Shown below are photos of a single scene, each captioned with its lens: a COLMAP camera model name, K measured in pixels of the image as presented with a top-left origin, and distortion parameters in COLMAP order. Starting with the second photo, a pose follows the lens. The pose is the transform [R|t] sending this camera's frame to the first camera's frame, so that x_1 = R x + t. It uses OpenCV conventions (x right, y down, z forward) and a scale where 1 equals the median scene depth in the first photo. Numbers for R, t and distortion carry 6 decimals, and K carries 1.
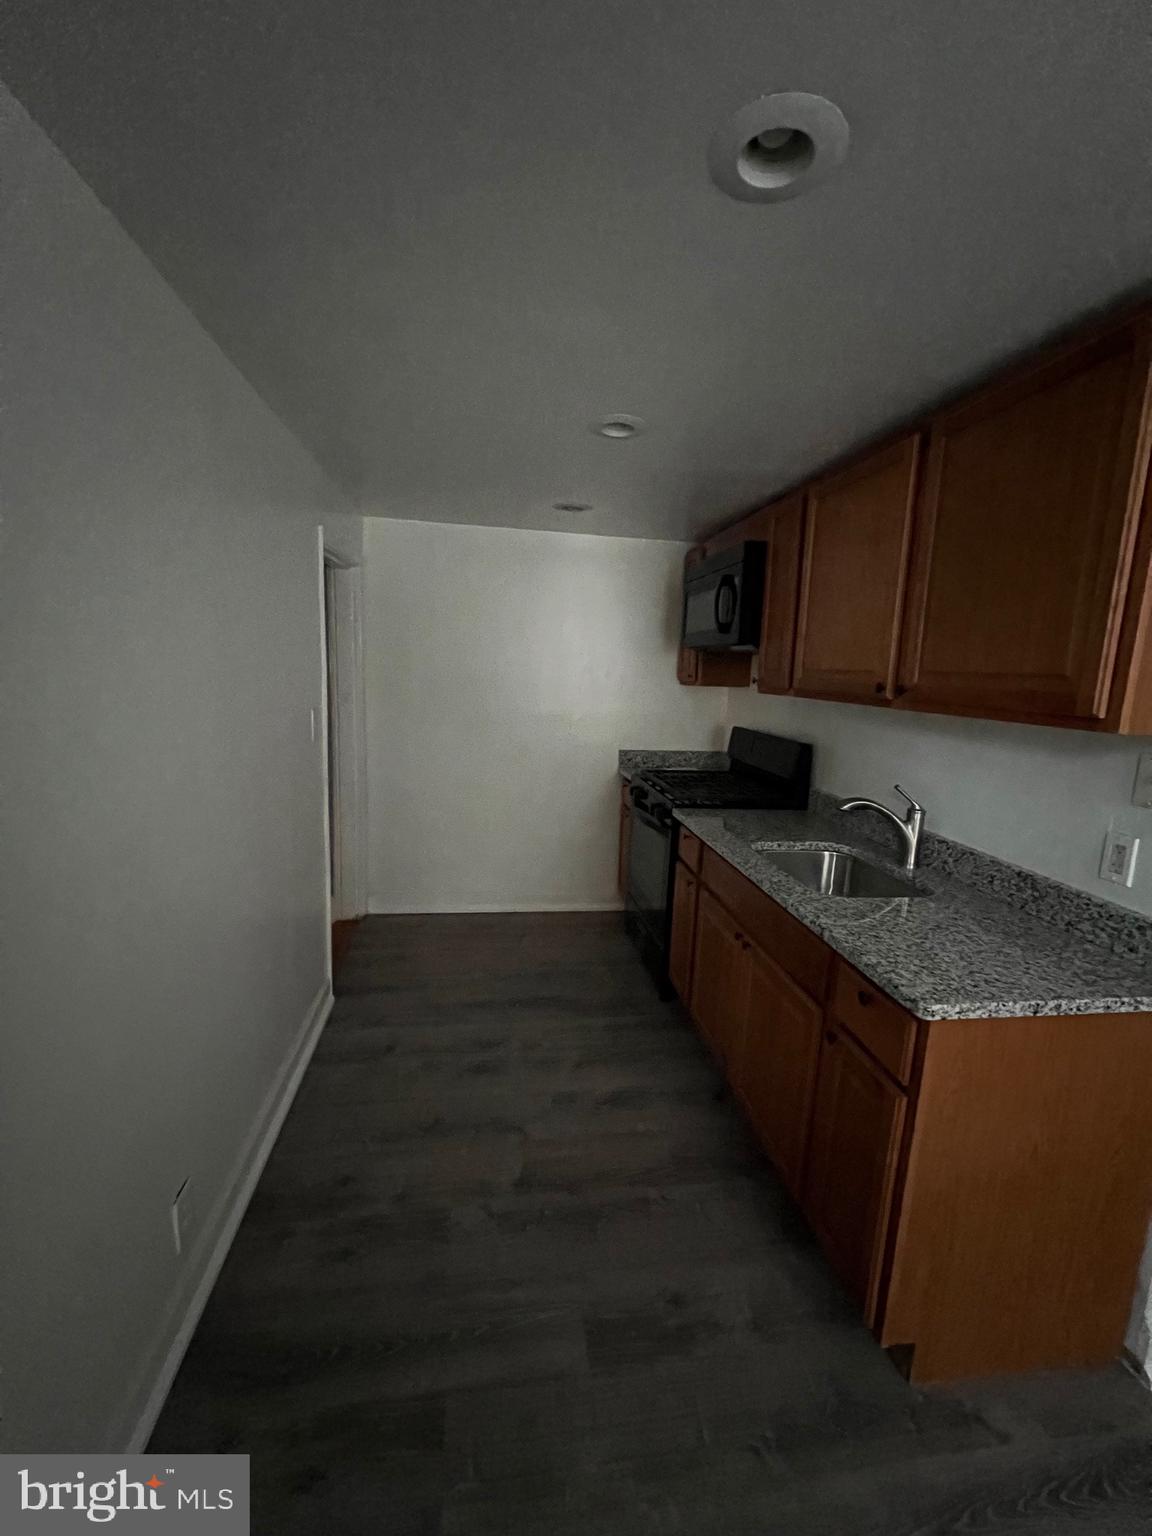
lens RADIAL K [[615.0, 0, 575.4], [0, 615.0, 765.1], [0, 0, 1]] dist [0.007424, -0.000458]
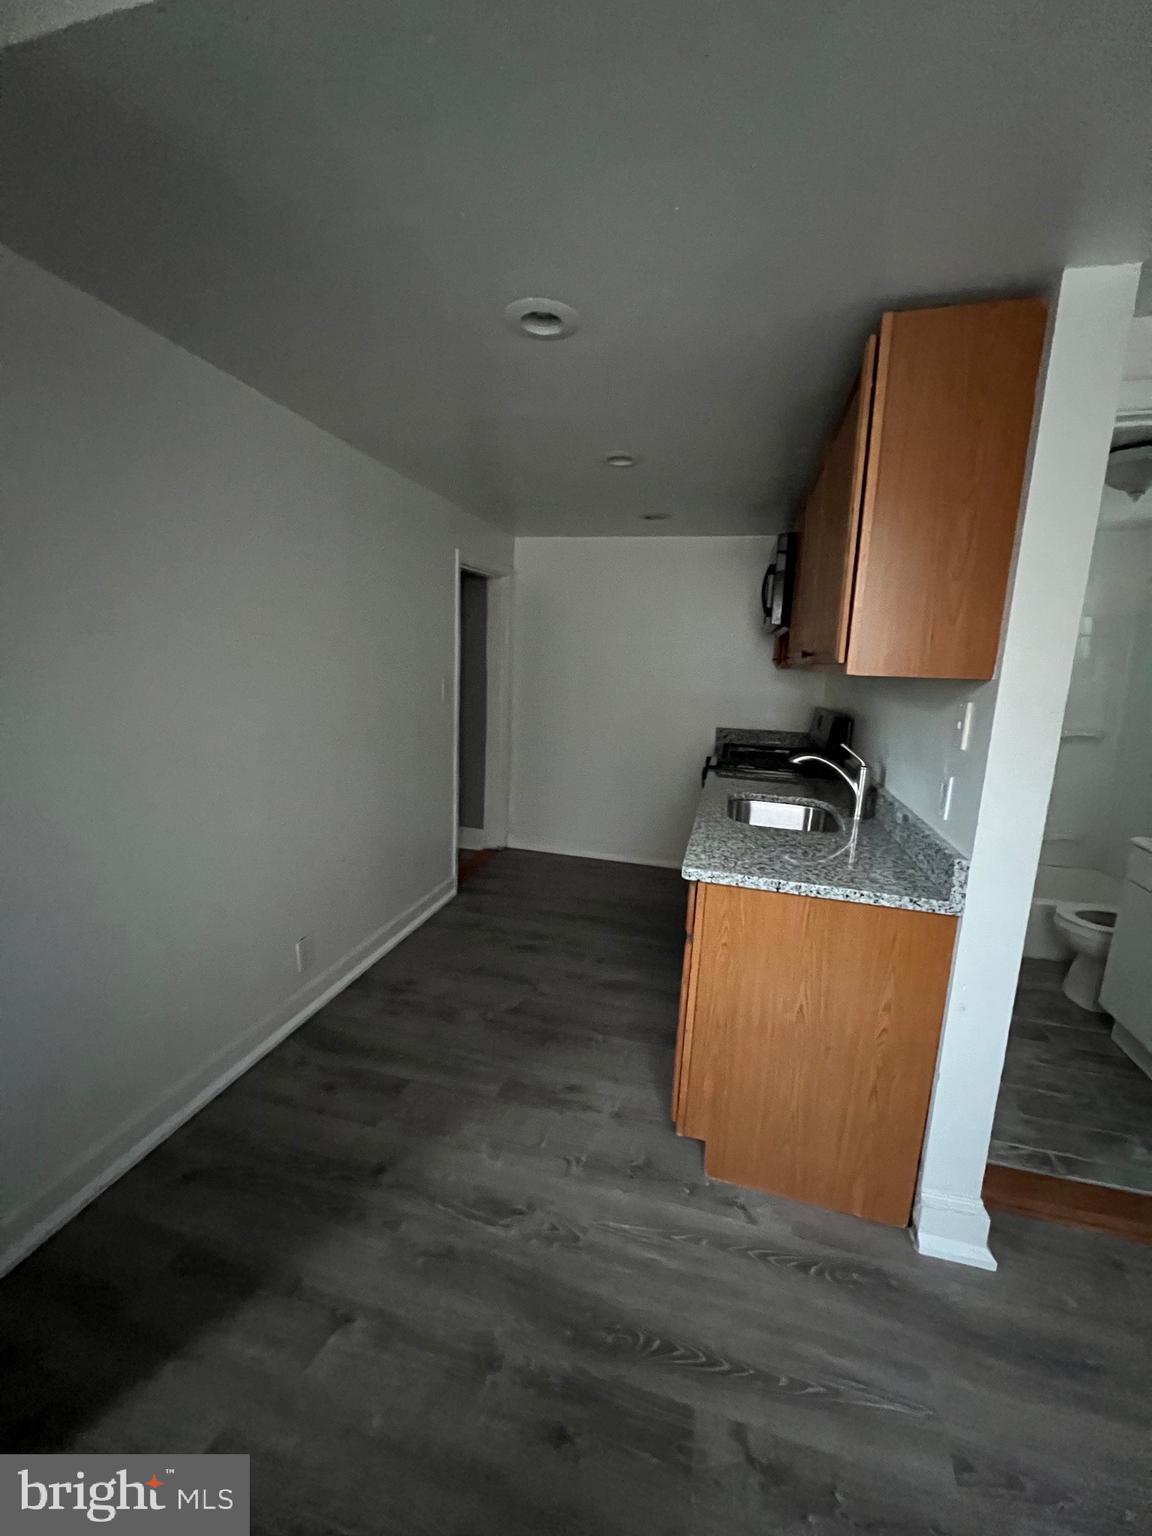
lens RADIAL K [[615.0, 0, 578.8], [0, 615.0, 767.5], [0, 0, 1]] dist [0.007424, -0.000458]
pose [[0.917470, 0.064021, -0.392620, 0.771952], [-0.065669, 0.997799, 0.009248, 0.145511], [0.392348, 0.017298, 0.919654, -0.330151]]
